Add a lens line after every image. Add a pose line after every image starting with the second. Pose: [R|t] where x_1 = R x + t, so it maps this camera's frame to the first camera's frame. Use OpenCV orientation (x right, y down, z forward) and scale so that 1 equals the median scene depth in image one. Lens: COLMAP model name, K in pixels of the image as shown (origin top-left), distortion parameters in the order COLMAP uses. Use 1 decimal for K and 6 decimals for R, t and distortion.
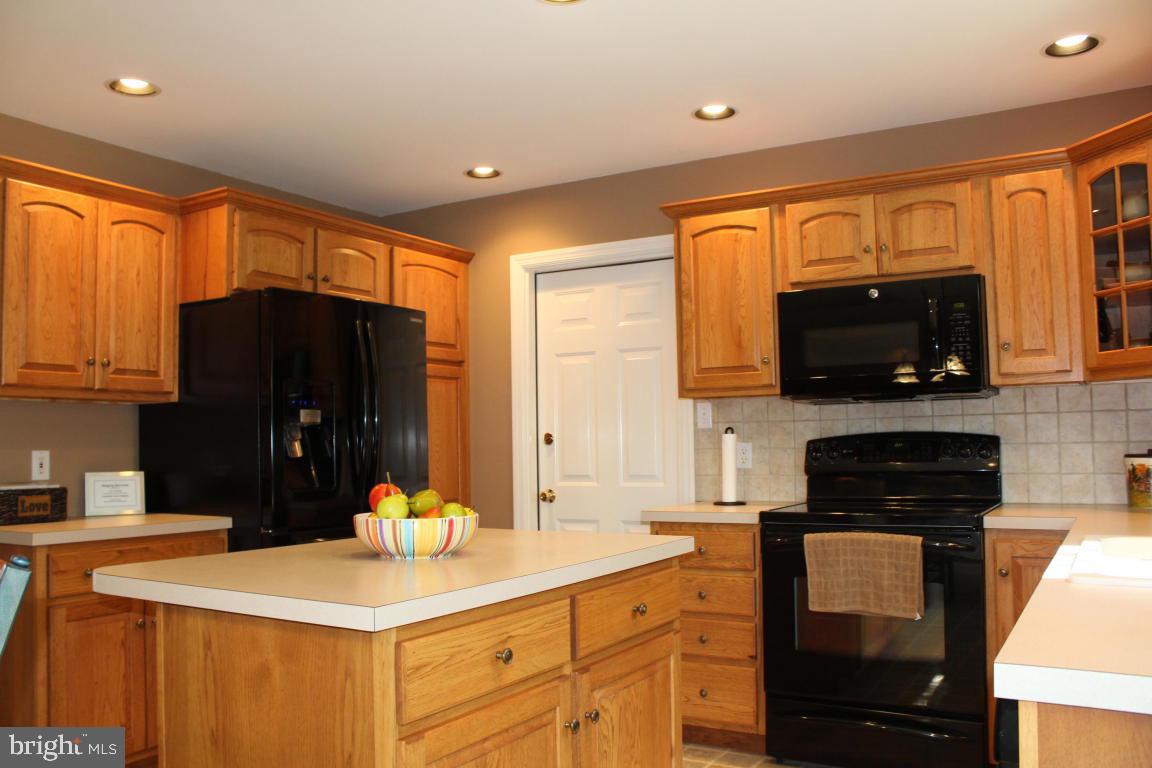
lens RADIAL K [[957.9, 0, 558.6], [0, 957.9, 396.4], [0, 0, 1]] dist [-0.172172, 0.160780]
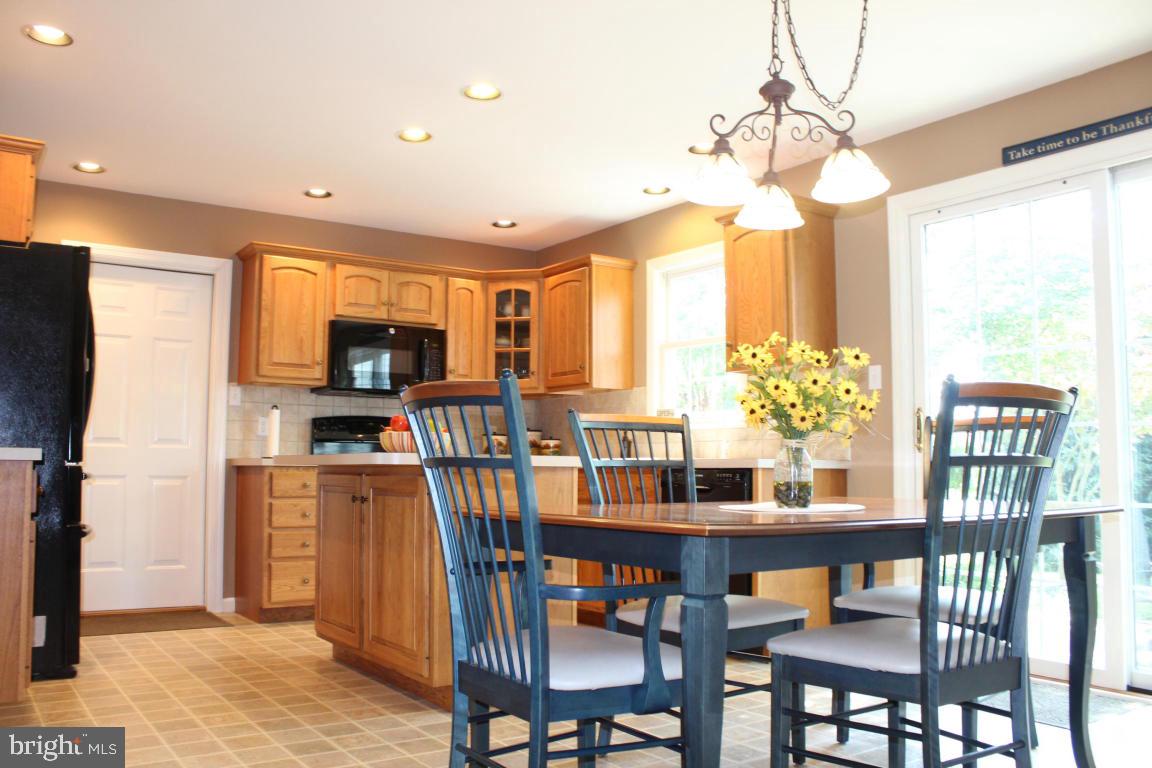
lens RADIAL K [[957.9, 0, 558.6], [0, 957.9, 396.4], [0, 0, 1]] dist [-0.172172, 0.160780]
pose [[0.415228, 0.085231, 0.905716, -1.002561], [-0.057287, 0.996075, -0.067470, 0.097570], [-0.907912, -0.023870, 0.418481, 0.020749]]
